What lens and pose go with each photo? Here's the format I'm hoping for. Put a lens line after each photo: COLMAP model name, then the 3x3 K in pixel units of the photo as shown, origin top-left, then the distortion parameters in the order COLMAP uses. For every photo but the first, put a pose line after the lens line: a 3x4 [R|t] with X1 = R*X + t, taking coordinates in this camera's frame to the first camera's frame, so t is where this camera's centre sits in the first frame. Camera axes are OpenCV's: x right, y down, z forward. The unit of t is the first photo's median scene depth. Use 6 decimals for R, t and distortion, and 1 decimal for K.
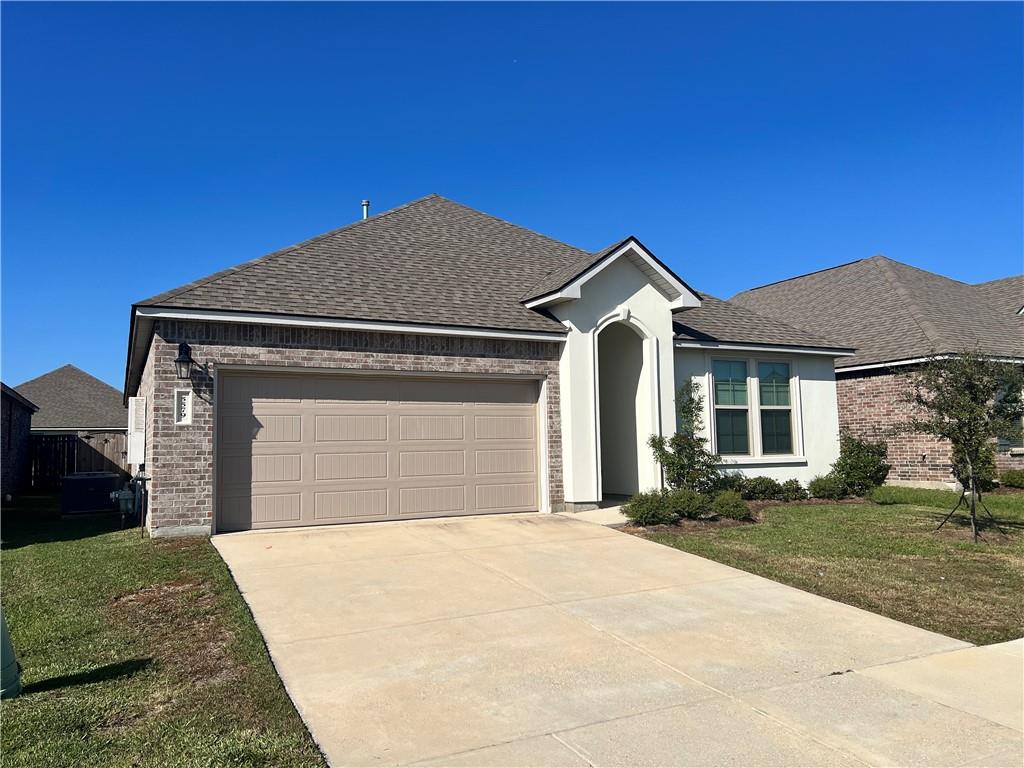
lens RADIAL K [[779.2, 0, 515.3], [0, 779.2, 386.6], [0, 0, 1]] dist [0.046342, -0.016598]
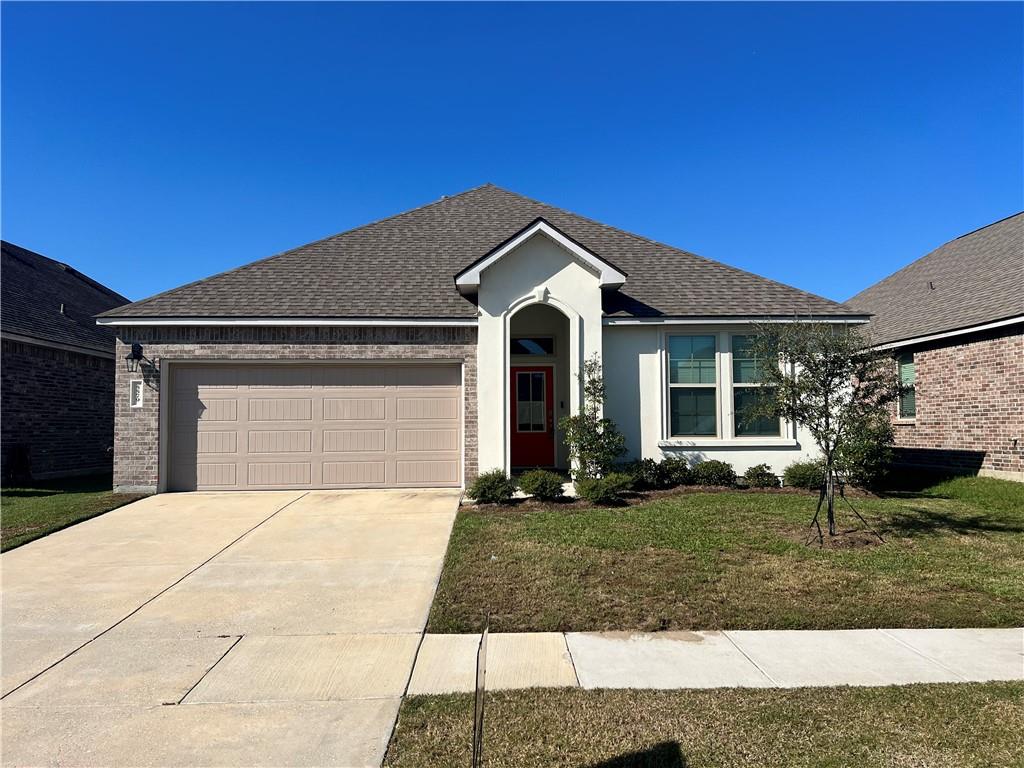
lens RADIAL K [[779.2, 0, 517.9], [0, 779.2, 388.2], [0, 0, 1]] dist [0.046342, -0.016598]
pose [[0.906771, -0.010026, -0.421503, 0.552712], [0.025508, 0.999190, 0.031109, -0.005546], [0.420850, -0.038960, 0.906293, 0.076117]]
